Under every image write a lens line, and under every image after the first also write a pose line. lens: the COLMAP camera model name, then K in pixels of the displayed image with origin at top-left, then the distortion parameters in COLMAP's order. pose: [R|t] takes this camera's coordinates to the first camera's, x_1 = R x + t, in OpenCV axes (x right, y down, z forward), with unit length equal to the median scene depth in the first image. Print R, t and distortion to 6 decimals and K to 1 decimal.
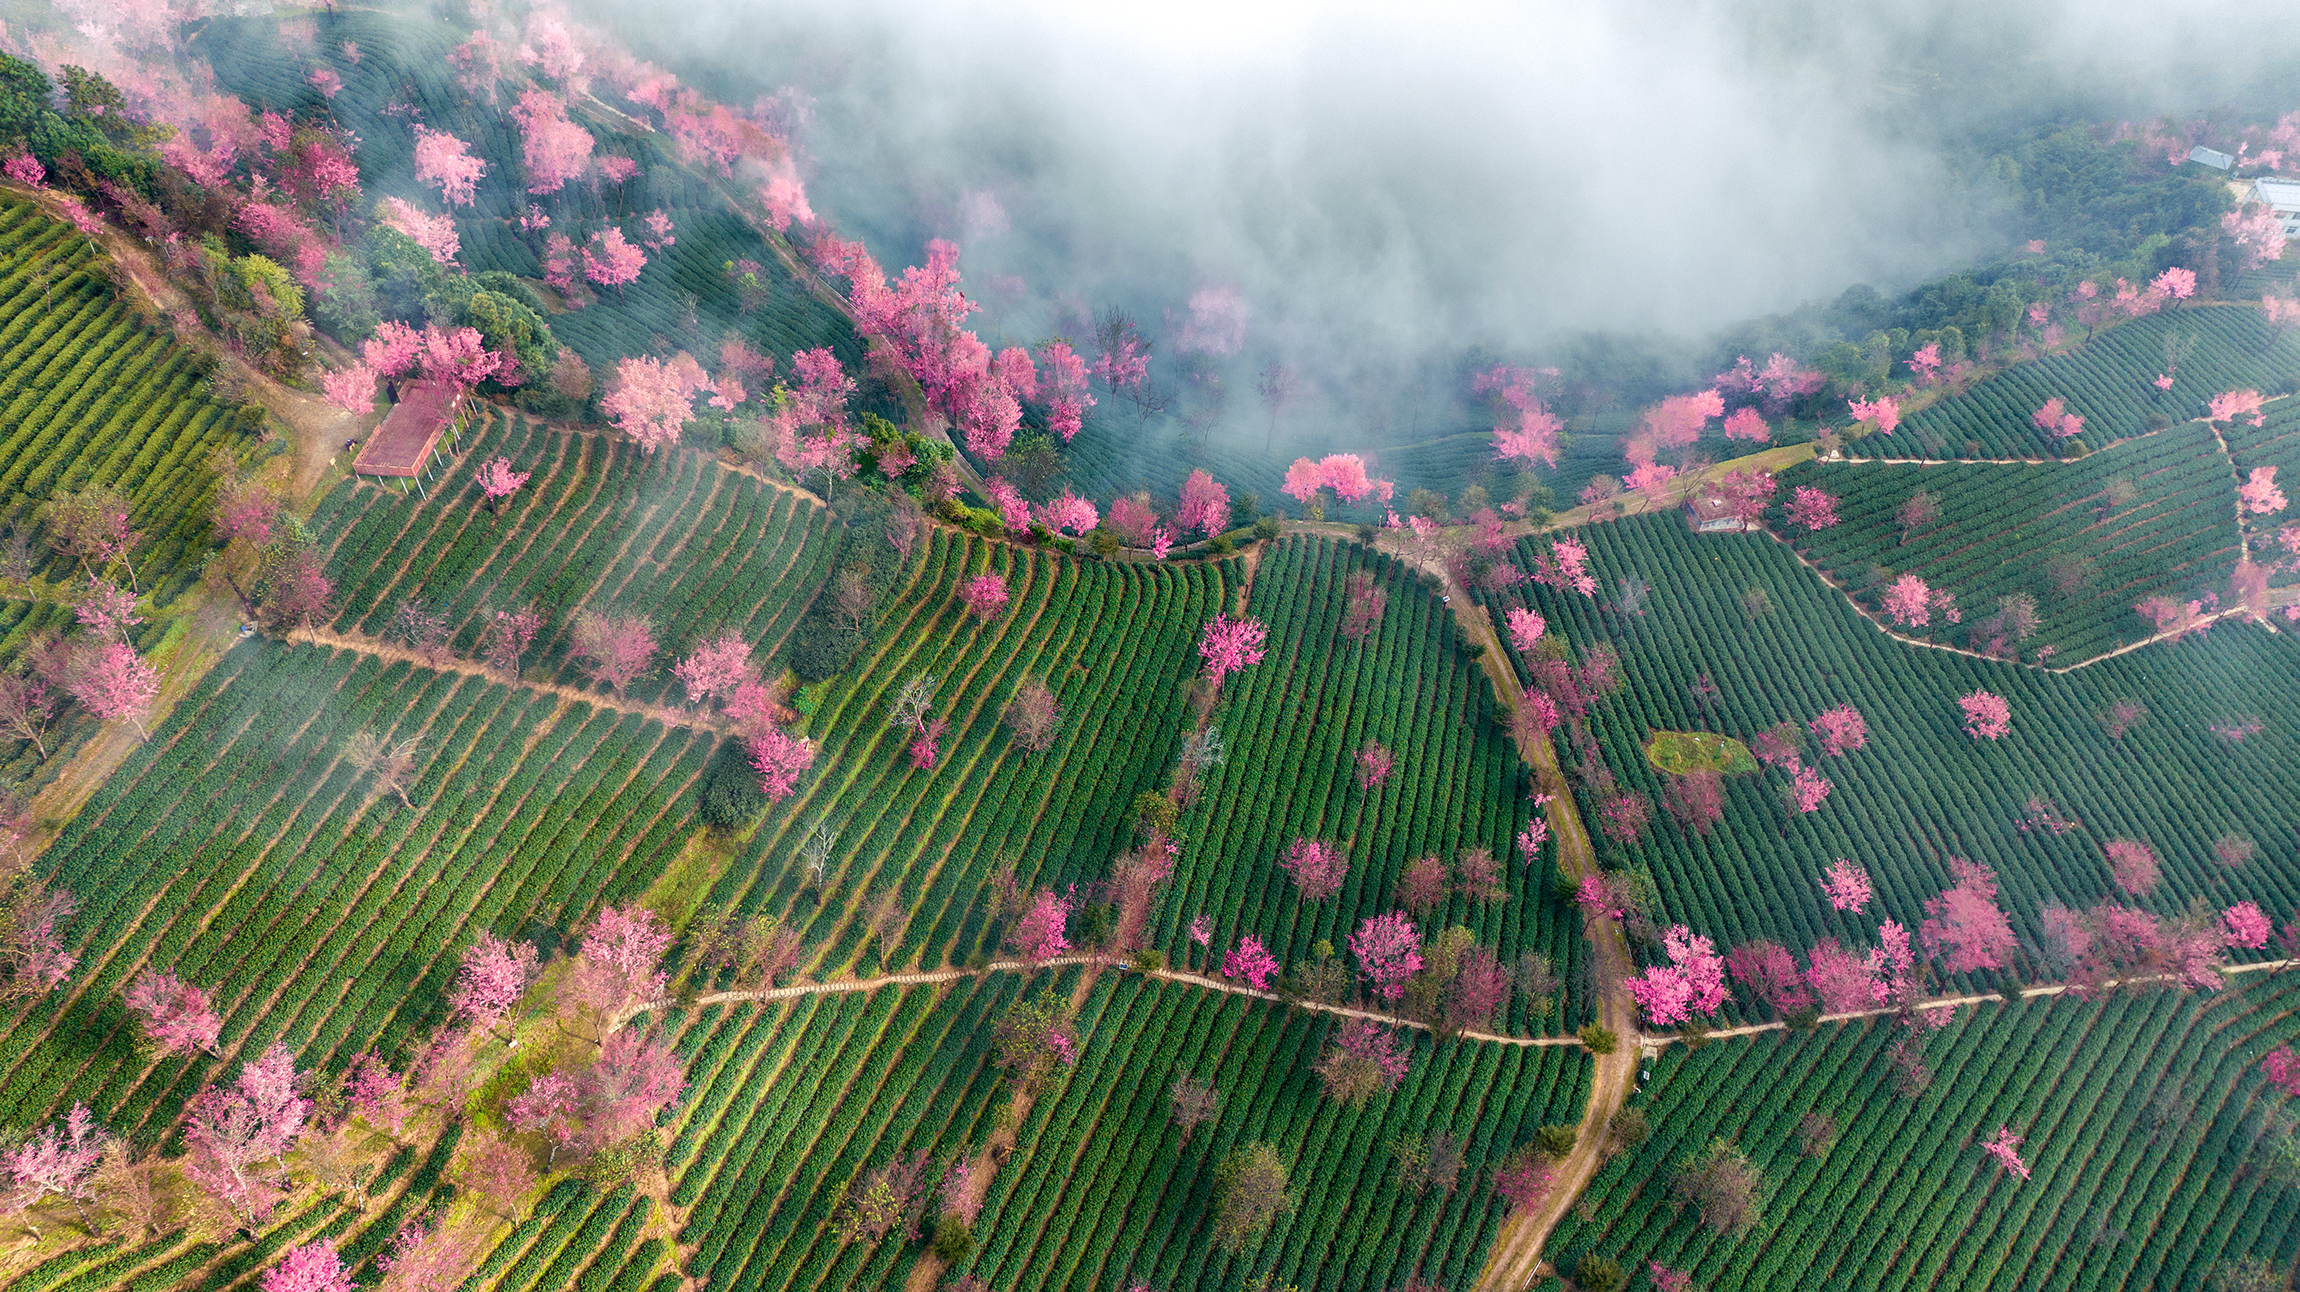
lens RADIAL K [[1603.0, 0, 1140.8], [0, 1603.0, 642.3], [0, 0, 1]] dist [-0.021743, 0.003015]
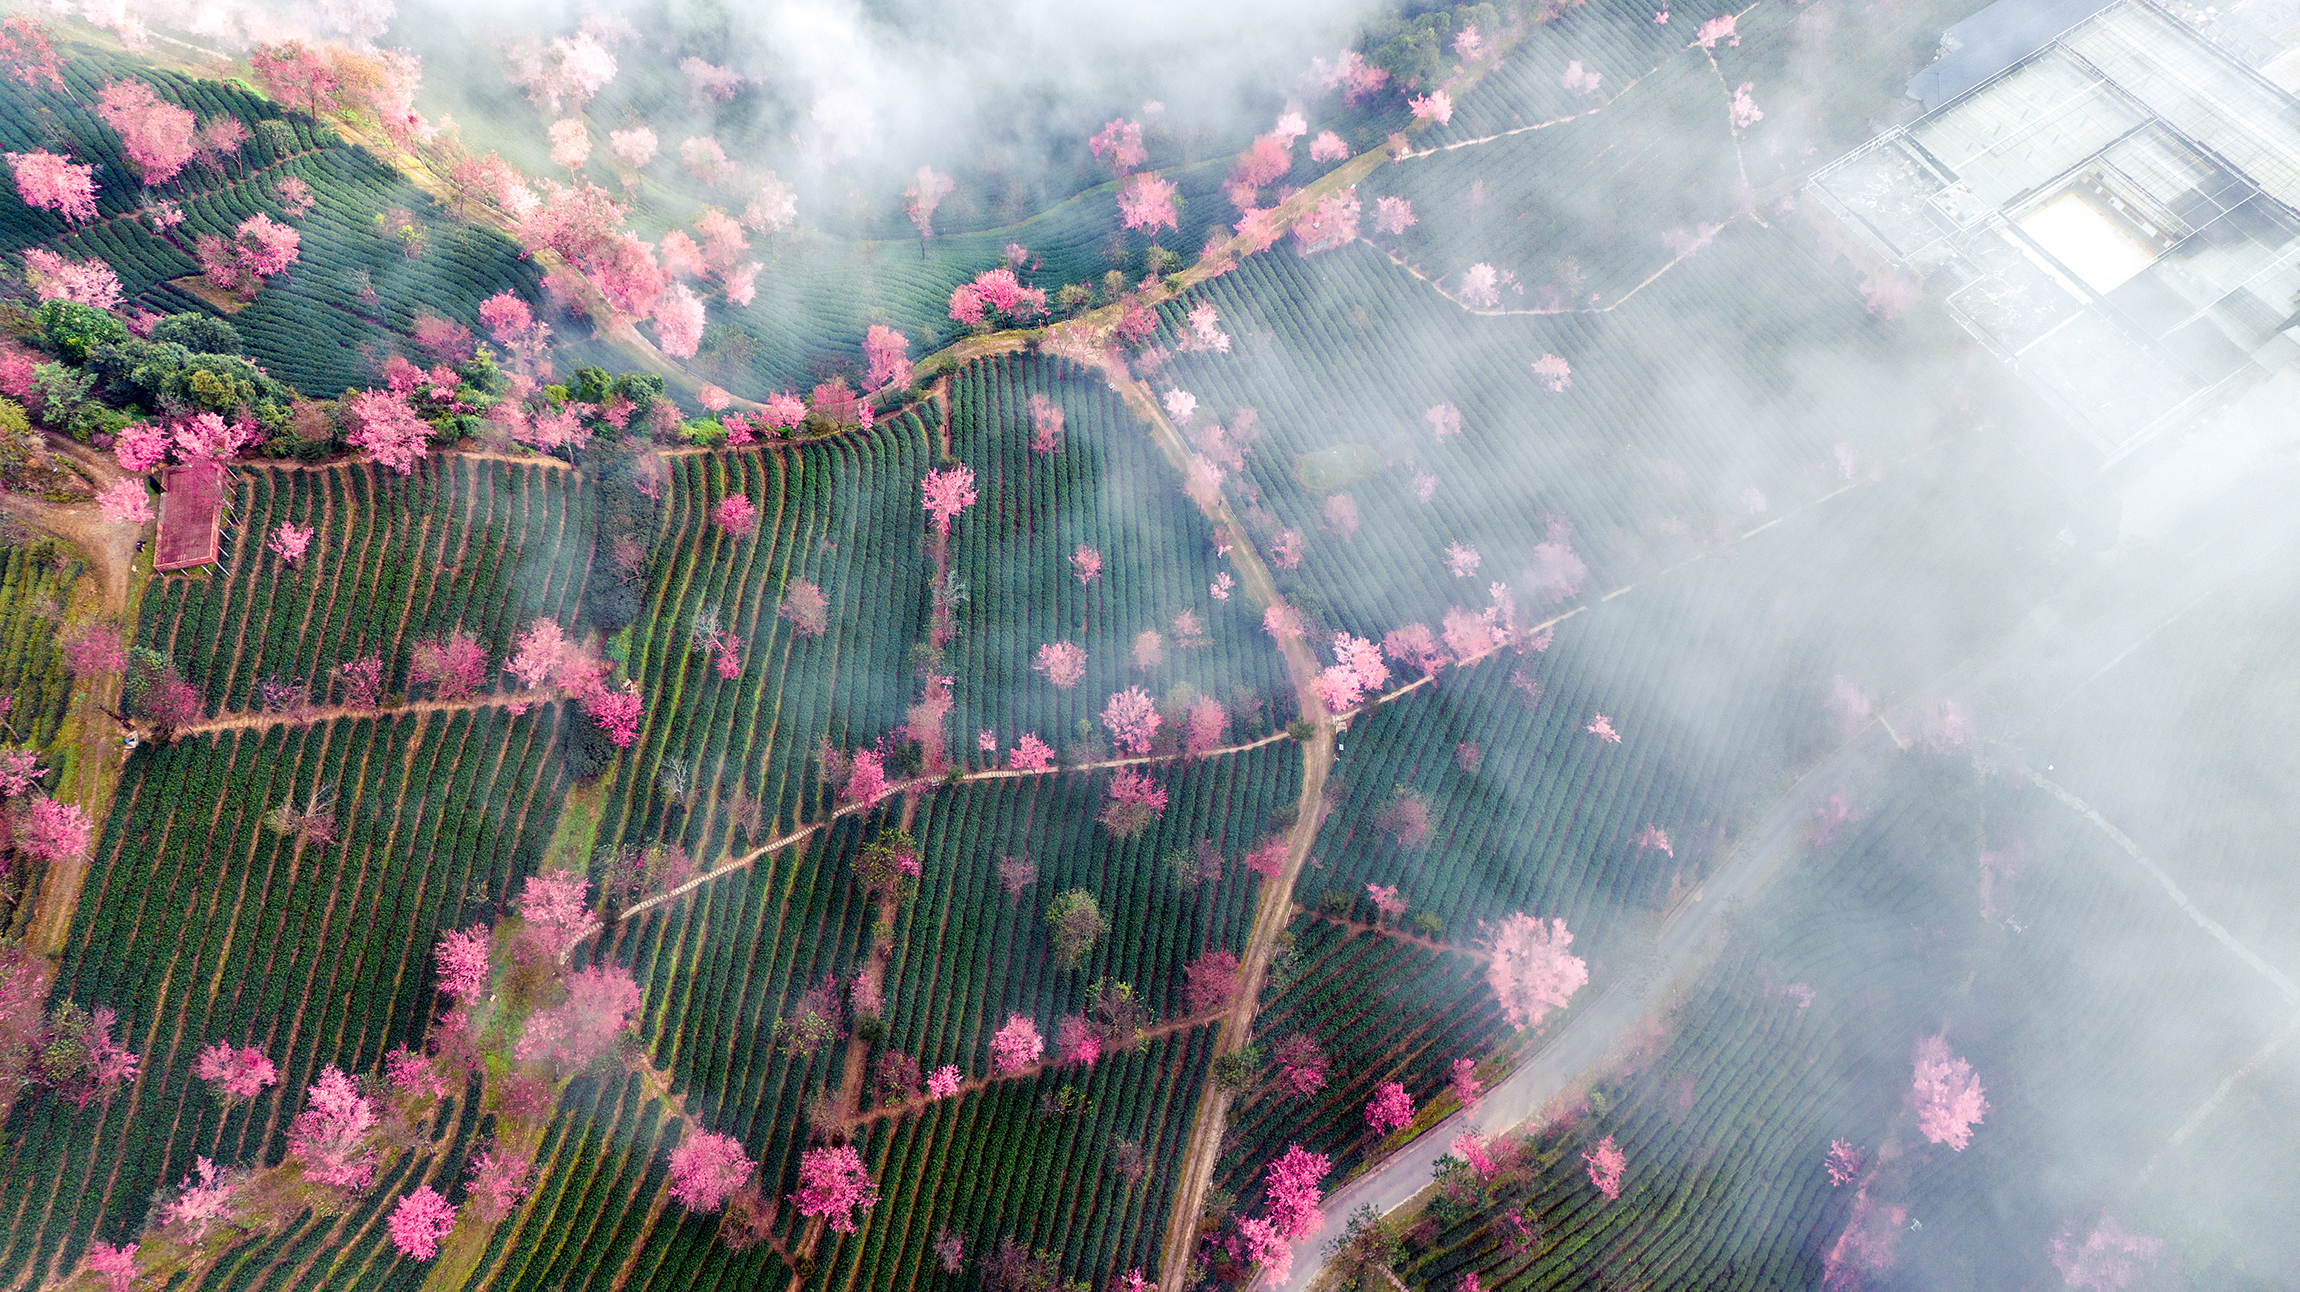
lens RADIAL K [[1603.0, 0, 1140.8], [0, 1603.0, 642.3], [0, 0, 1]] dist [-0.021743, 0.003015]
pose [[0.953754, -0.269393, 0.133347, 0.005228], [0.230254, 0.939932, 0.252014, -0.181322], [-0.193227, -0.209655, 0.958493, -0.218030]]
